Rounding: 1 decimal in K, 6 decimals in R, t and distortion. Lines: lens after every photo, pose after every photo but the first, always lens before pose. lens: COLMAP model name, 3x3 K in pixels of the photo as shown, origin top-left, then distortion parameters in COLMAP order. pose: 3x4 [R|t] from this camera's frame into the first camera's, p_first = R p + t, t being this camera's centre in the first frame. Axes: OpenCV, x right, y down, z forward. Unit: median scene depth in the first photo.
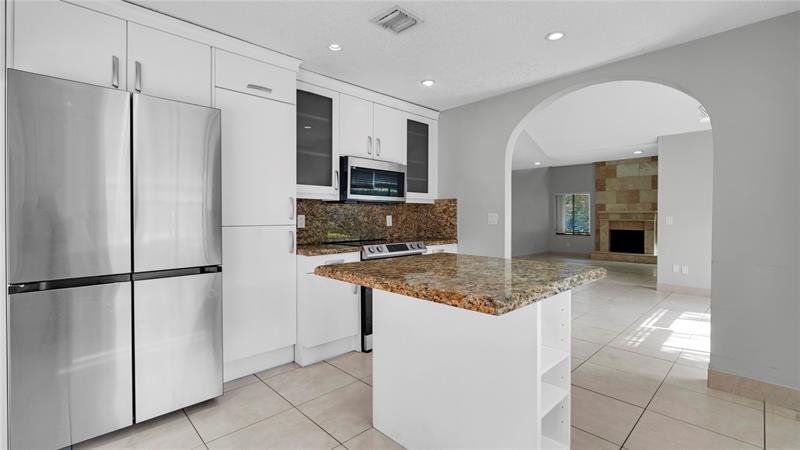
lens RADIAL K [[351.2, 0, 400.0], [0, 351.2, 219.6], [0, 0, 1]] dist [-0.000242, -0.000037]
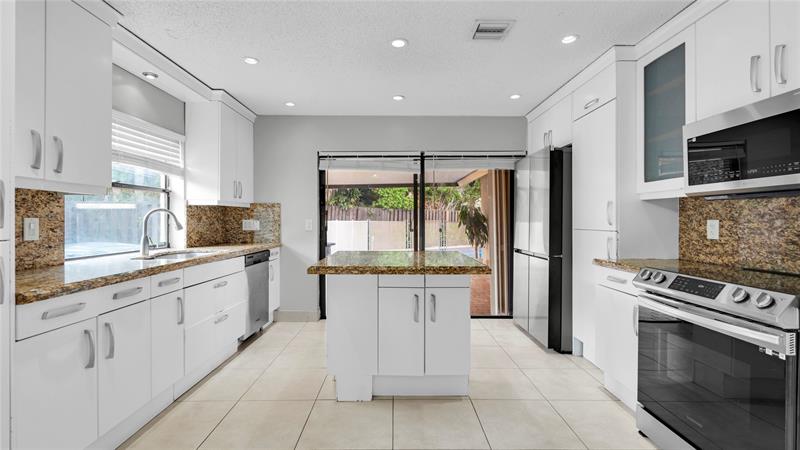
lens RADIAL K [[351.2, 0, 399.3], [0, 351.2, 220.6], [0, 0, 1]] dist [-0.000242, -0.000037]
pose [[-0.696213, 0.002532, -0.717831, 0.612517], [-0.004034, 0.999964, 0.007441, -0.014421], [0.717824, 0.008076, -0.696178, 1.020096]]
